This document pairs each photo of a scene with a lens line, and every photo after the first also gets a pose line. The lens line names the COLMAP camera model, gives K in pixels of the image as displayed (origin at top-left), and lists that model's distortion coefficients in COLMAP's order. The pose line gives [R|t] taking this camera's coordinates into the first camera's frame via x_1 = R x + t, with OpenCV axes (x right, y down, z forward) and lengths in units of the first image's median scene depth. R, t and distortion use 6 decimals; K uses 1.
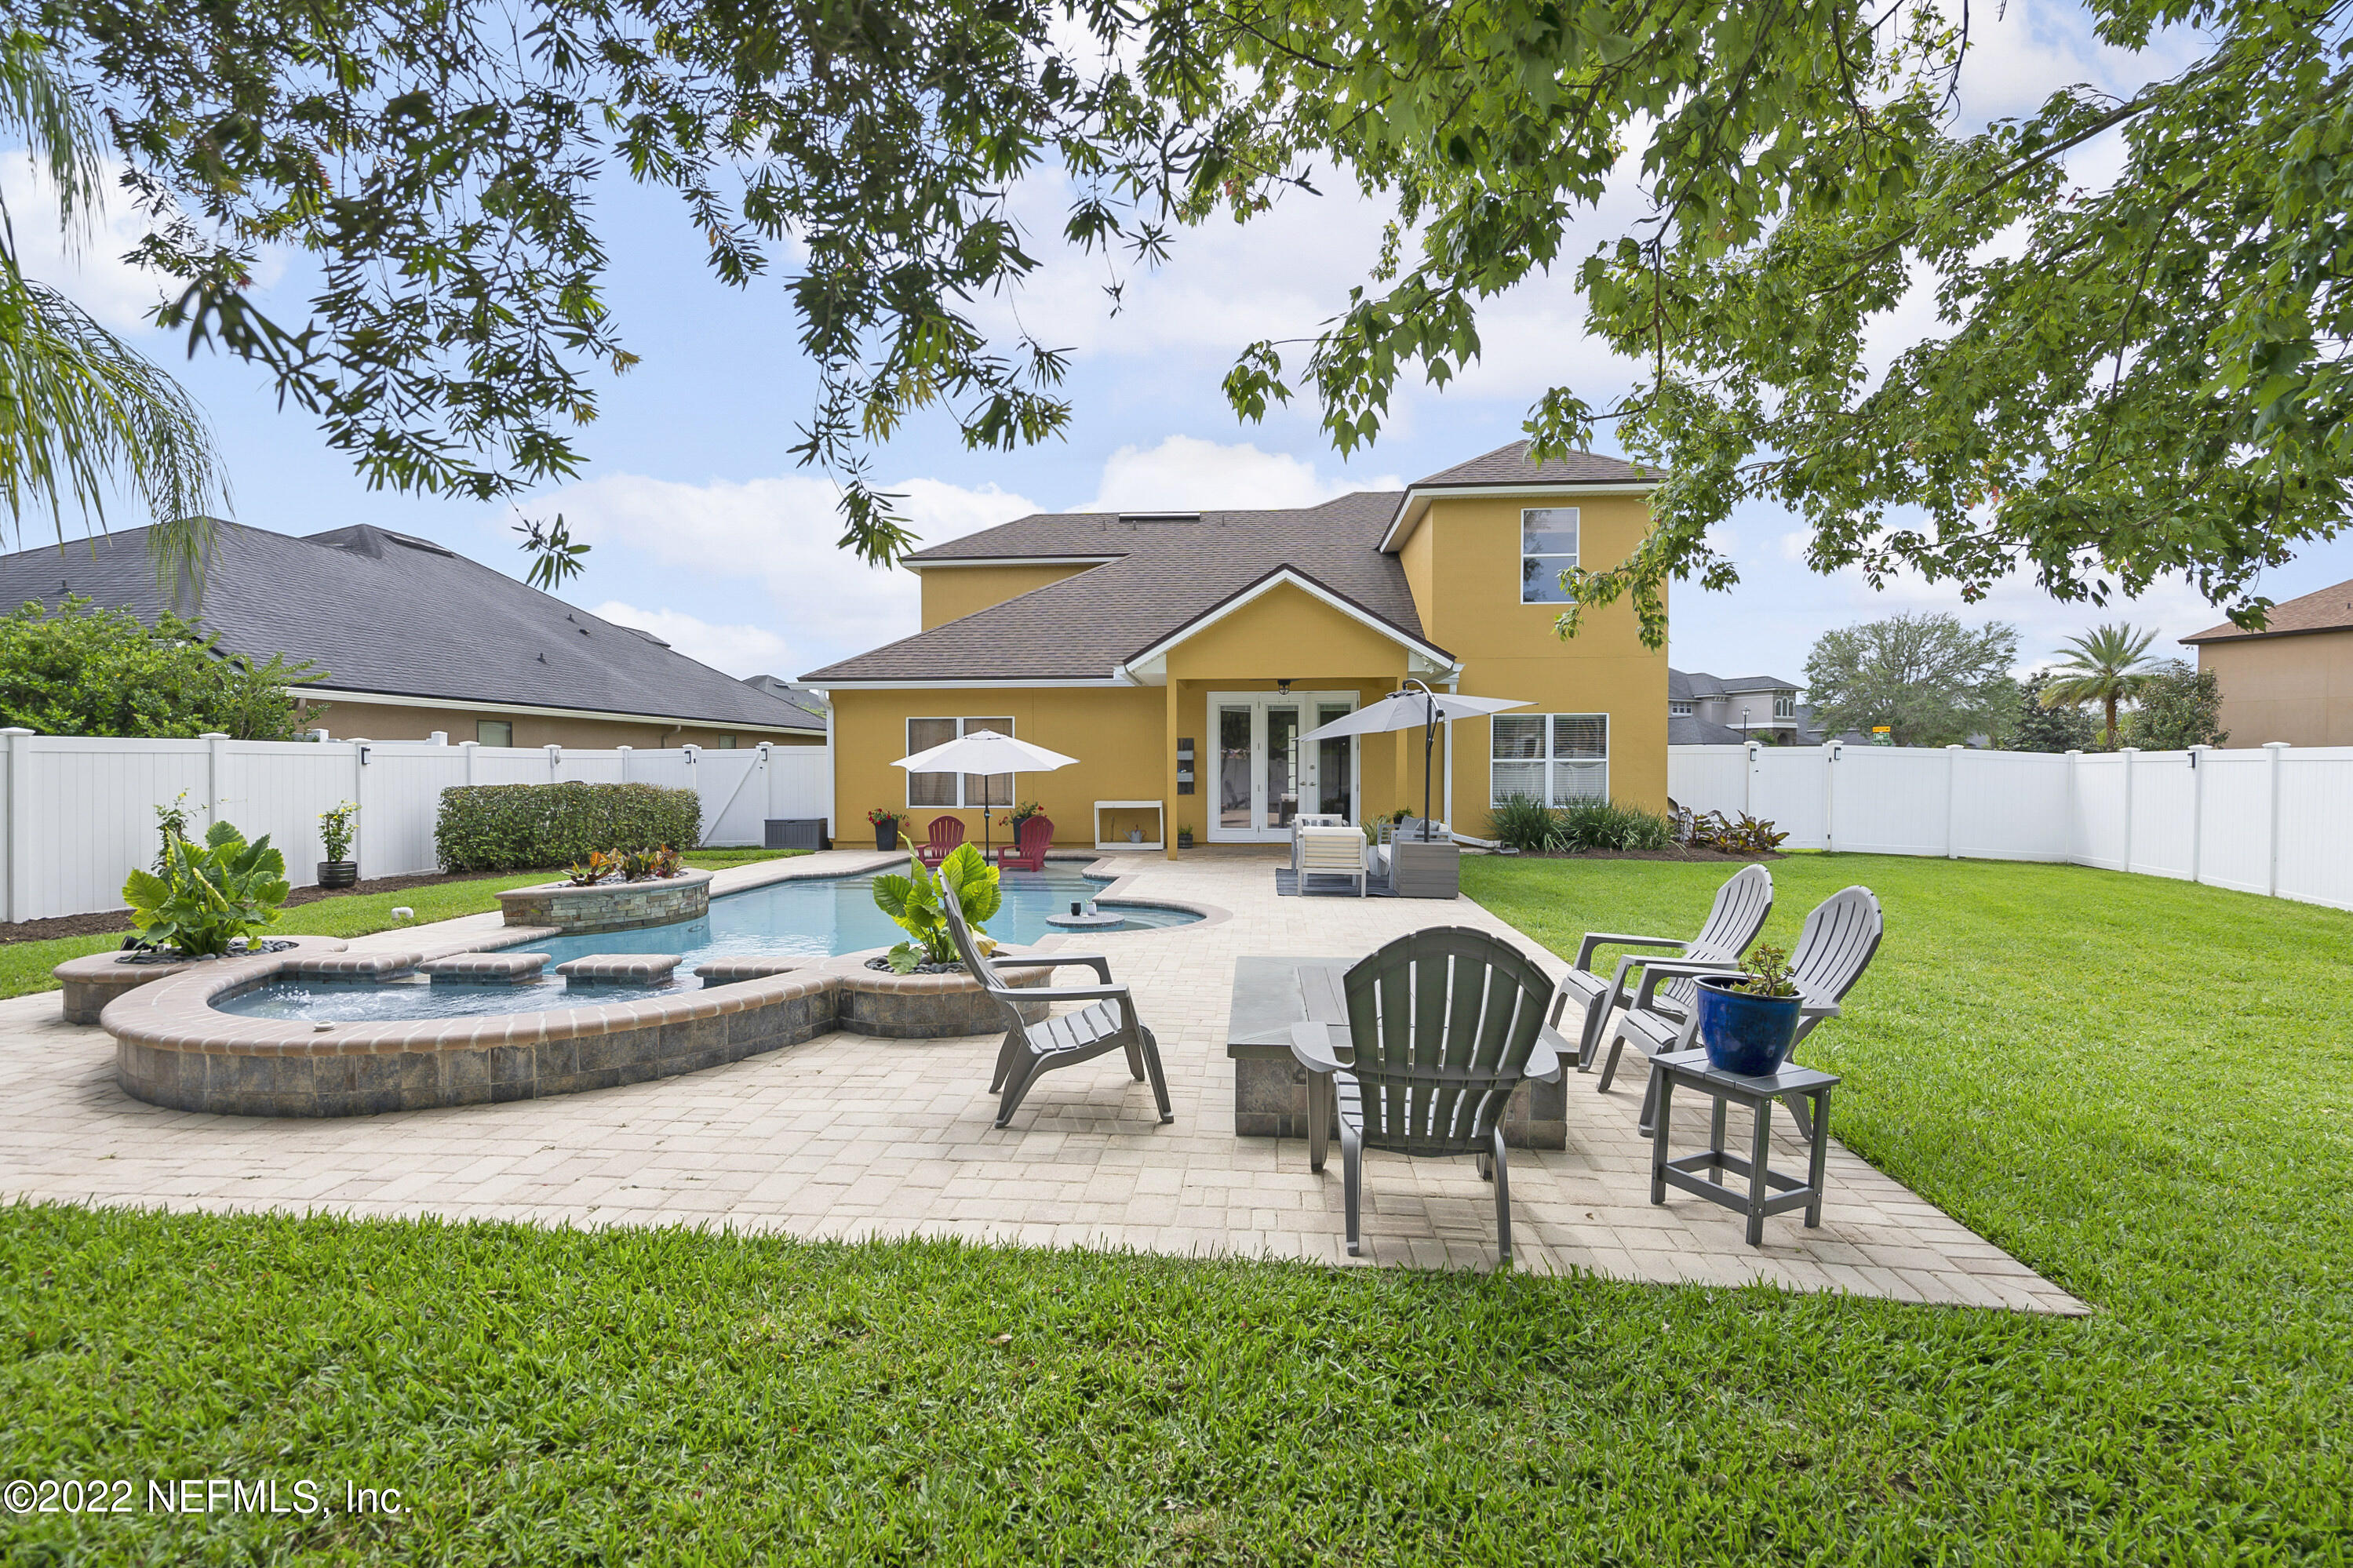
lens RADIAL K [[1063.5, 0, 1171.1], [0, 1063.5, 814.8], [0, 0, 1]] dist [-0.004979, -0.000240]
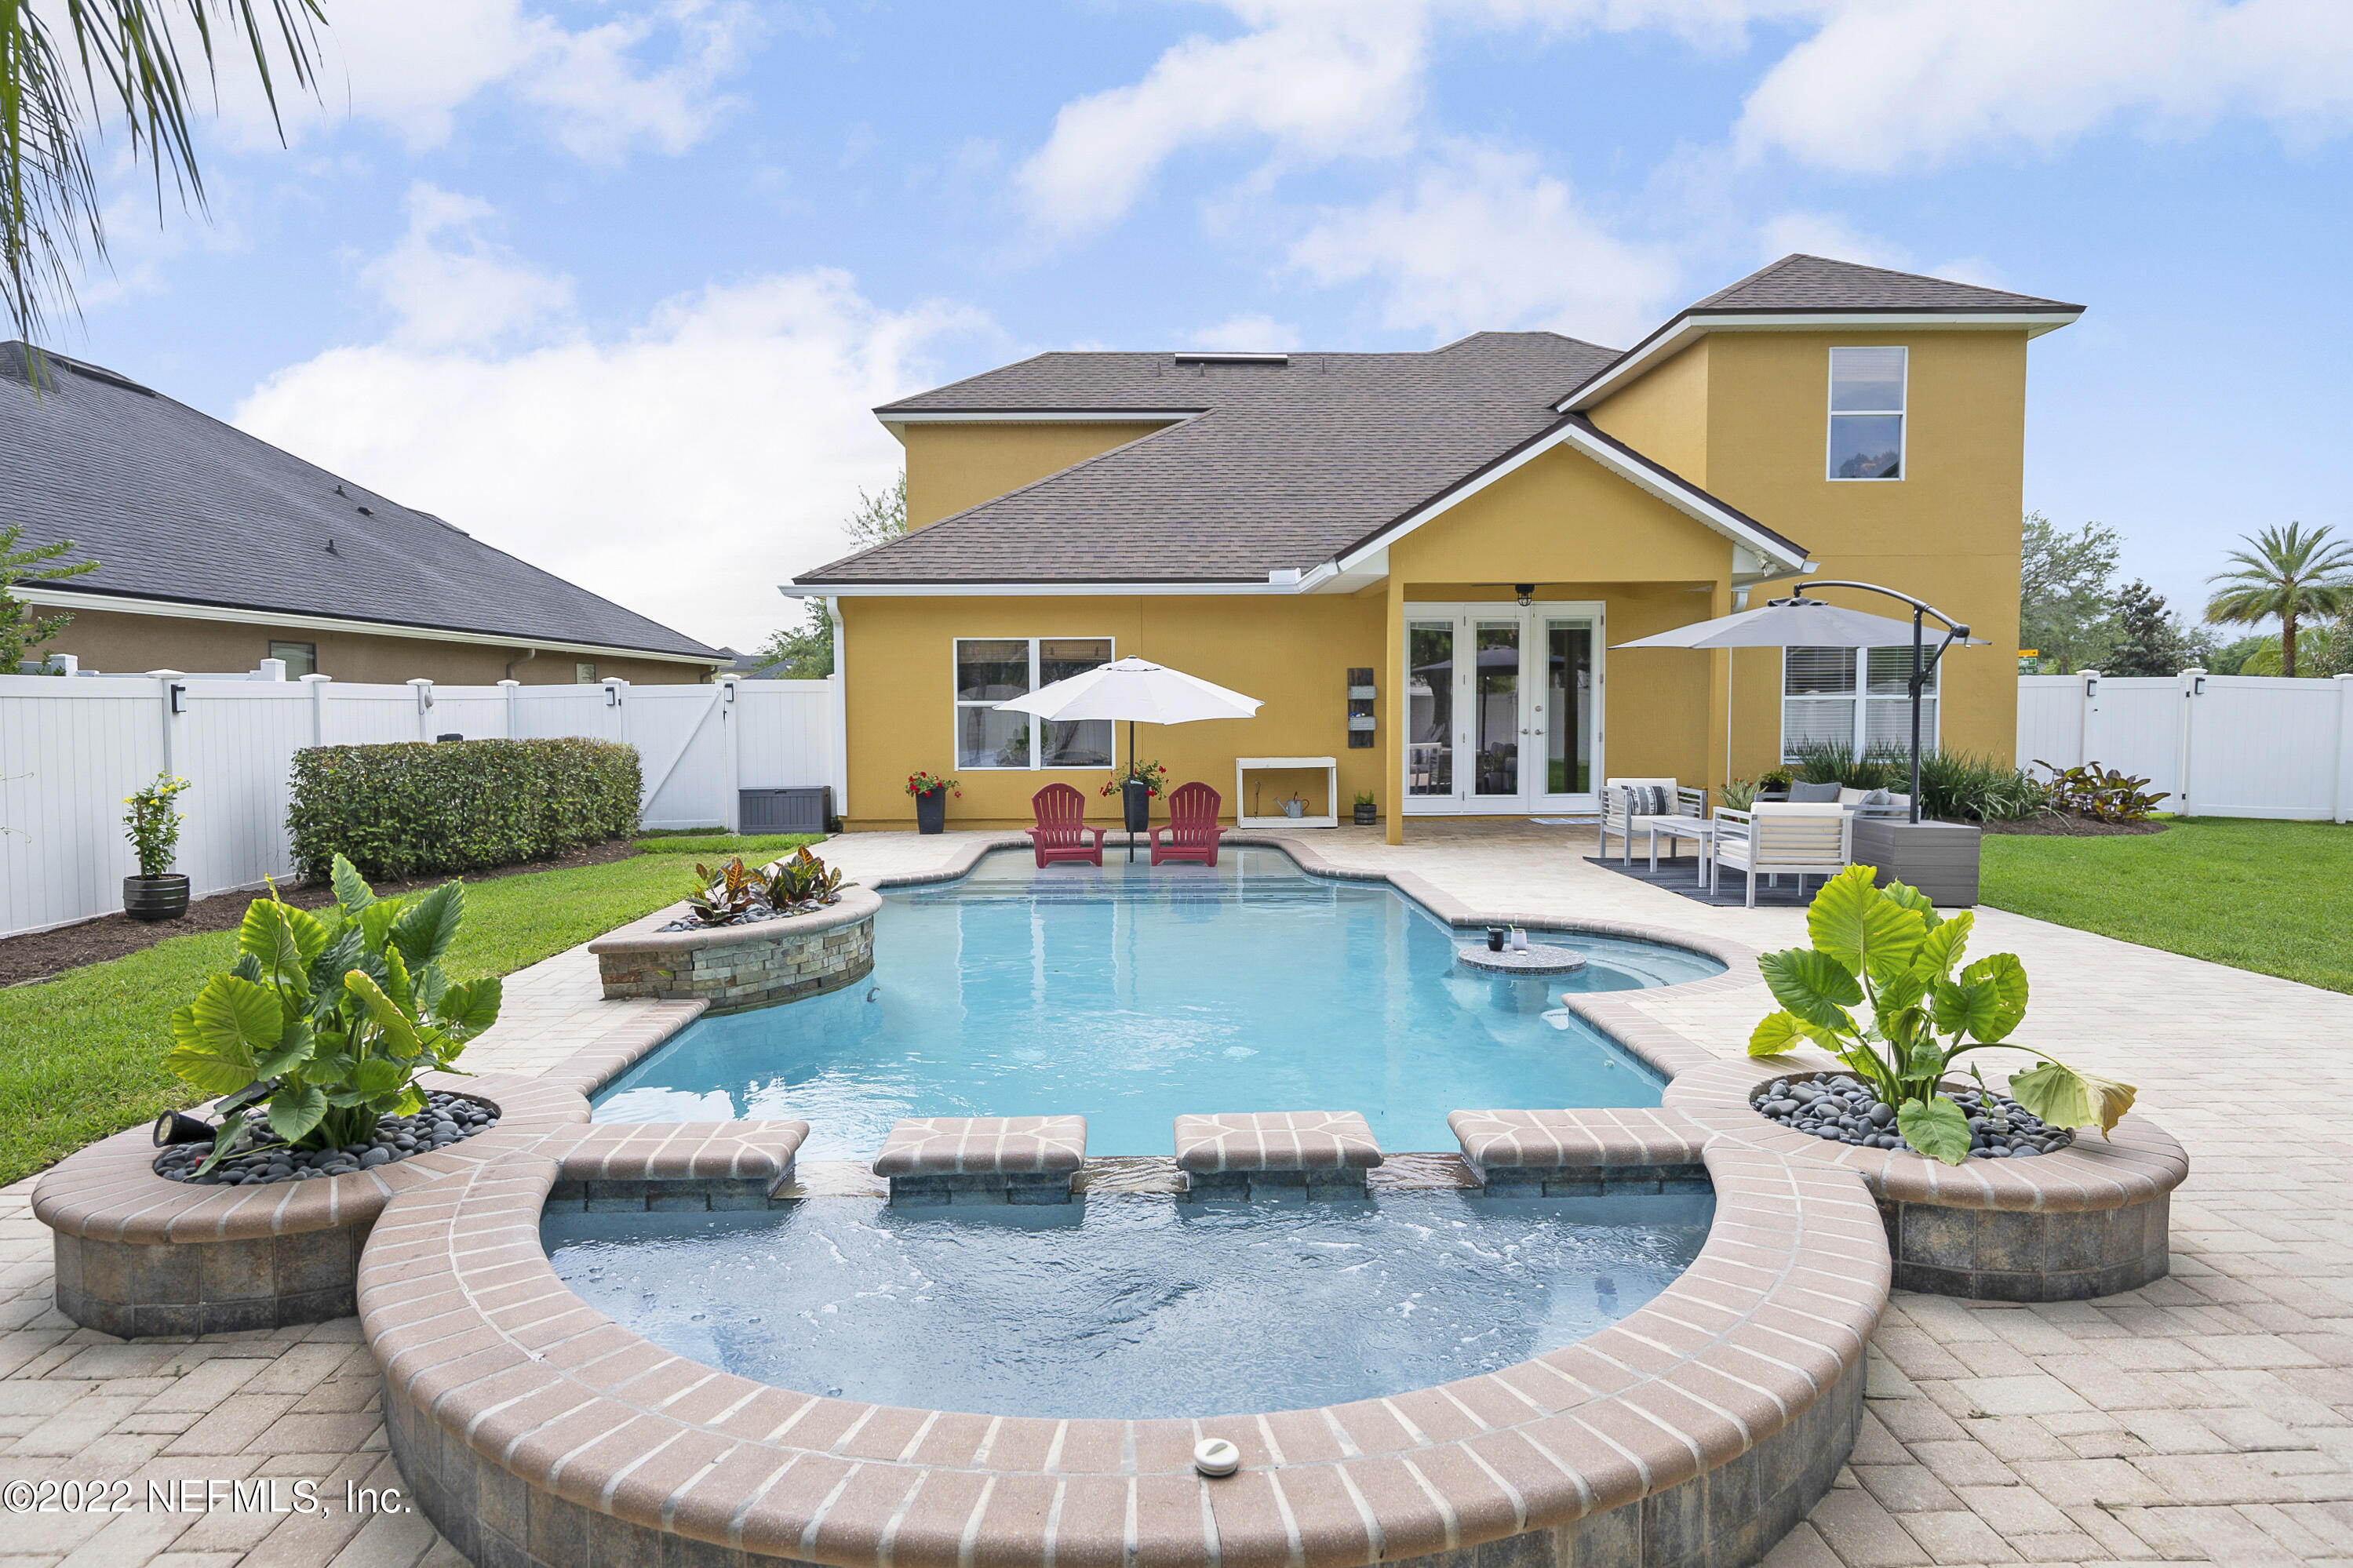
lens RADIAL K [[1349.7, 0, 1176.5], [0, 1349.7, 784.0], [0, 0, 1]] dist [0.013269, 0.000330]
pose [[0.994683, -0.010448, 0.102455, -0.203797], [0.008809, 0.999826, 0.016433, -0.011158], [-0.102609, -0.015443, 0.994602, 0.124352]]
